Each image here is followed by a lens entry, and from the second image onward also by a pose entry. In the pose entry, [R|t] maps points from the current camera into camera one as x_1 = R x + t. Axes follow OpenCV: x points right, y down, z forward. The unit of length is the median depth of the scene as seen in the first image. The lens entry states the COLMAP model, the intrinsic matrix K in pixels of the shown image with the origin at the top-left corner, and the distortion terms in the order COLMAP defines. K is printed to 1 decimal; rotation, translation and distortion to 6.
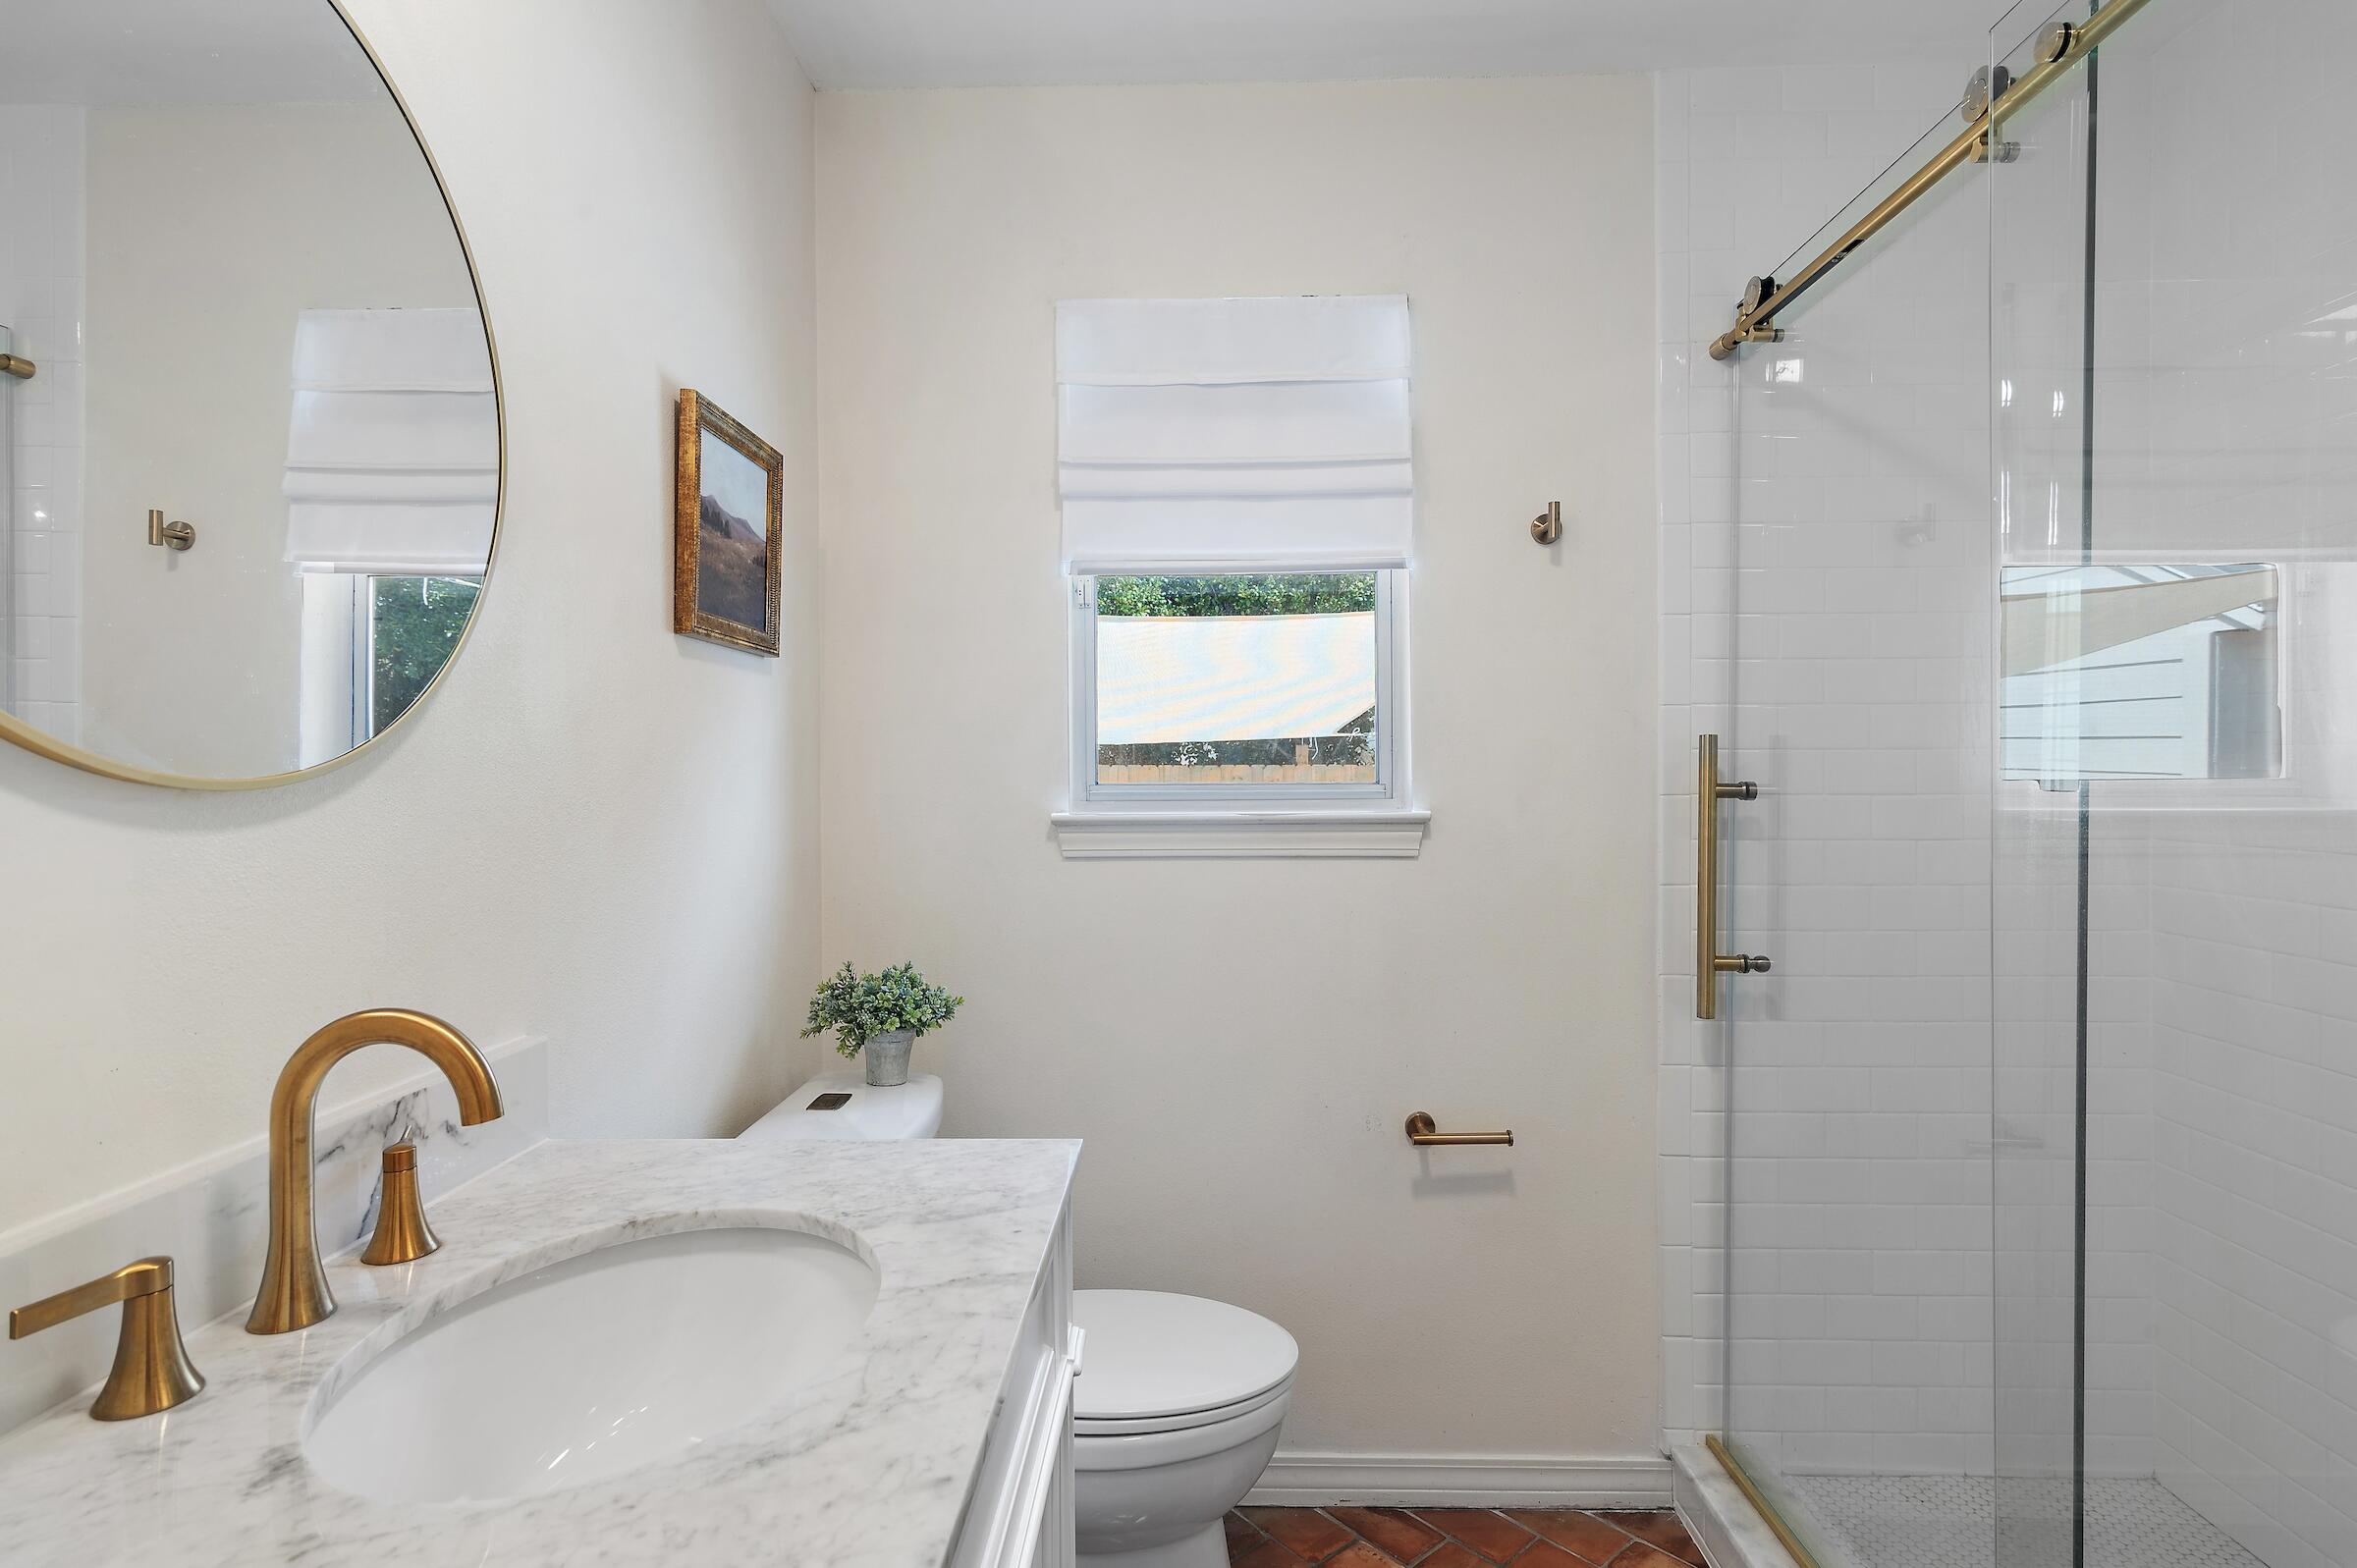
lens RADIAL K [[1169.6, 0, 1174.9], [0, 1169.6, 781.6], [0, 0, 1]] dist [0.005837, 0.001875]
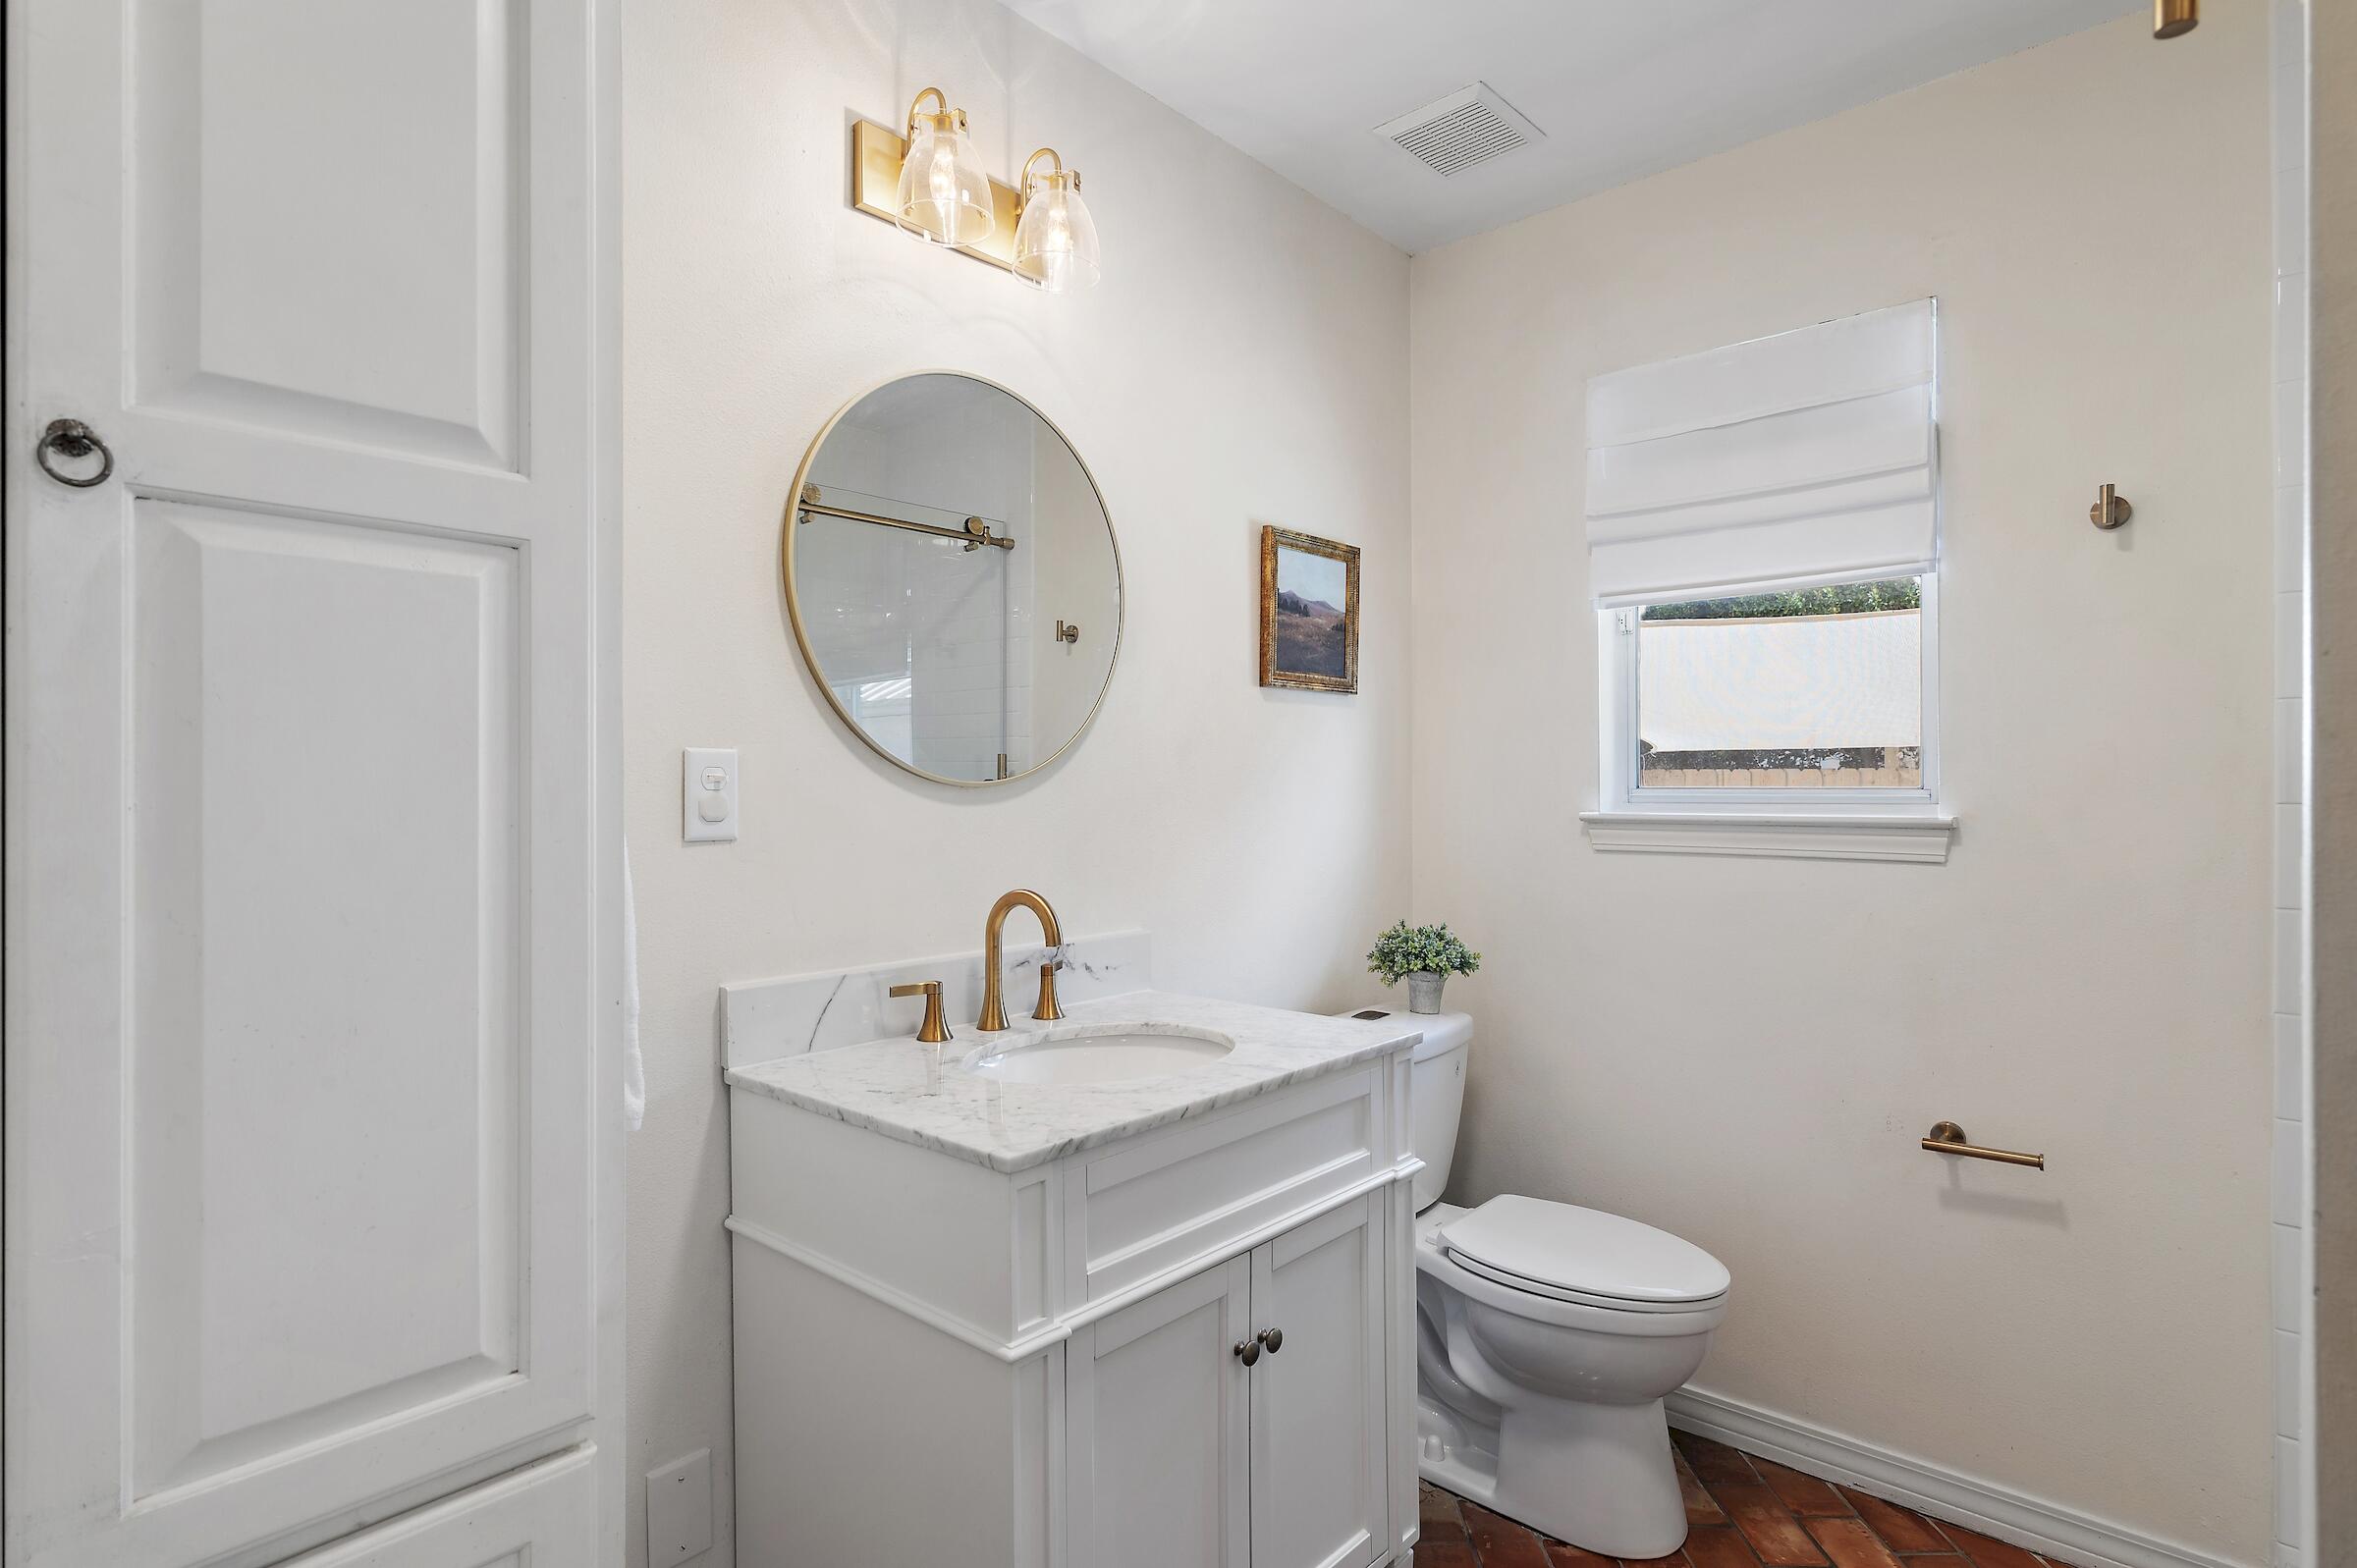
lens RADIAL K [[1169.6, 0, 1186.6], [0, 1169.6, 782.2], [0, 0, 1]] dist [0.005837, 0.001875]
pose [[0.771477, 0.002421, -0.636253, 0.386427], [-0.003821, 0.999992, -0.000828, -0.000702], [0.636246, 0.003070, 0.771480, -0.193207]]
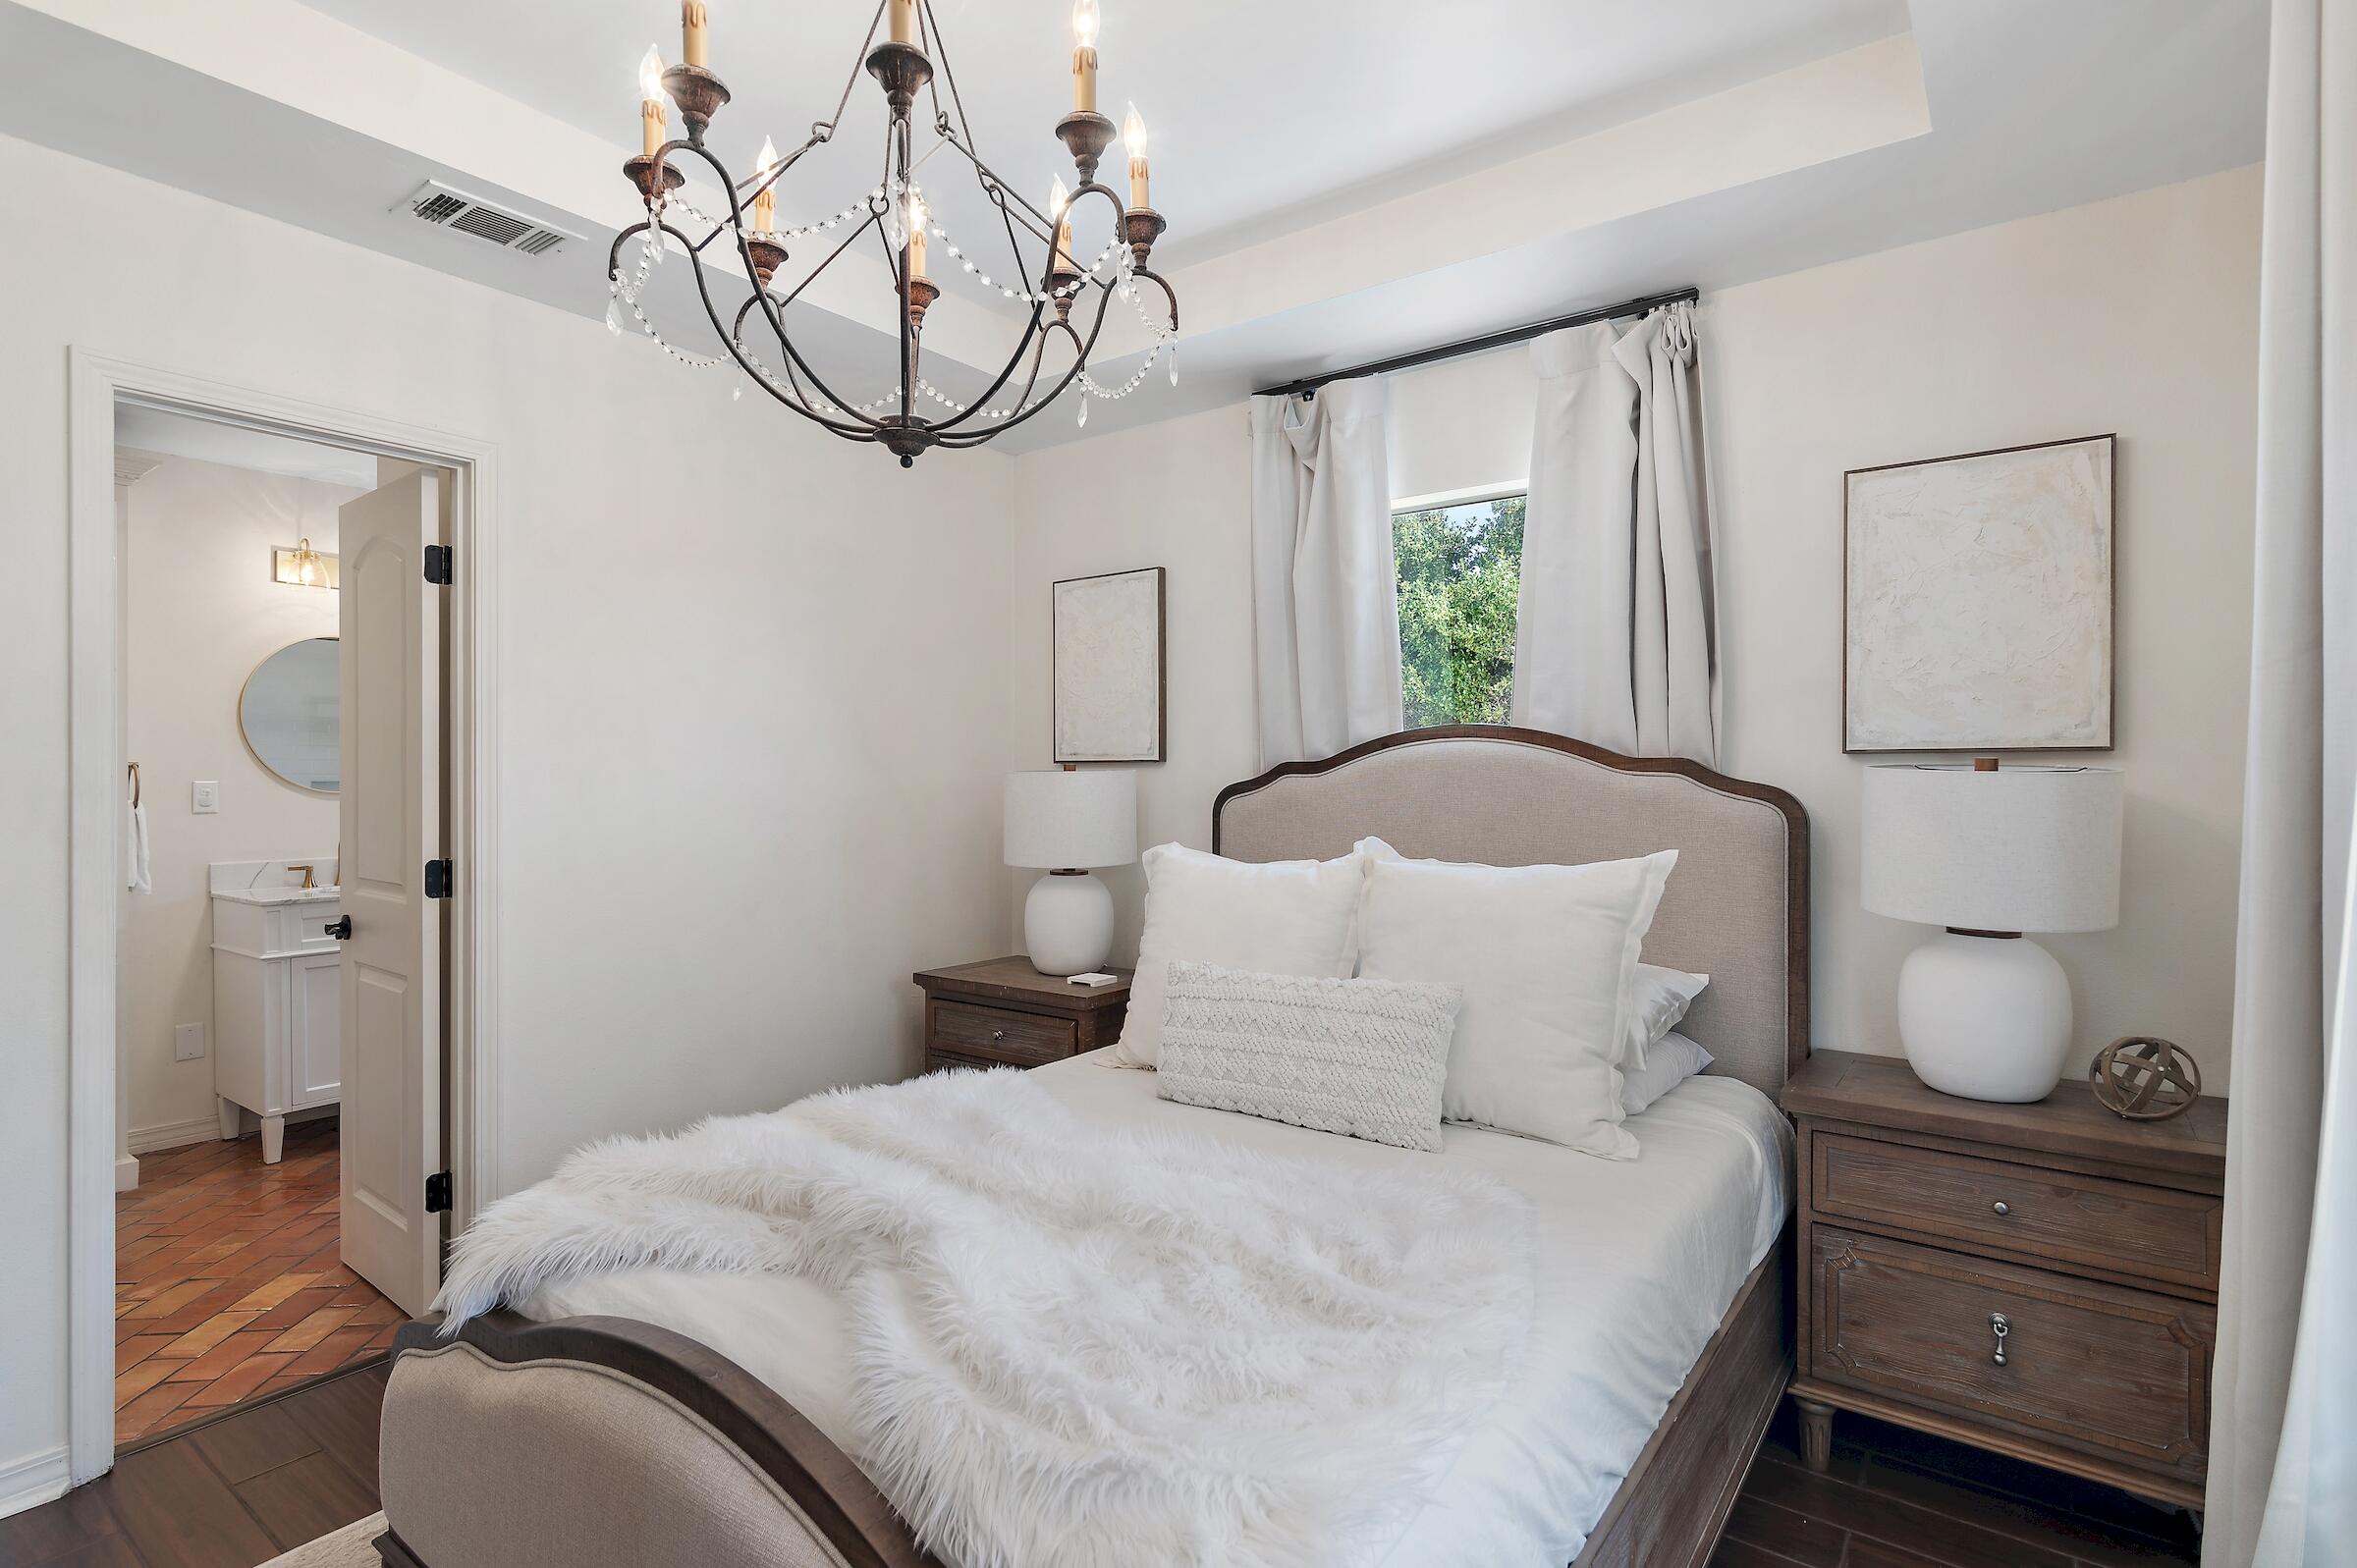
lens RADIAL K [[1169.6, 0, 1180.1], [0, 1169.6, 782.7], [0, 0, 1]] dist [0.005837, 0.001875]
pose [[0.810740, 0.005449, -0.585380, 2.489675], [-0.003942, 0.999985, 0.003848, -0.035310], [0.585392, -0.000811, 0.810750, -0.528560]]
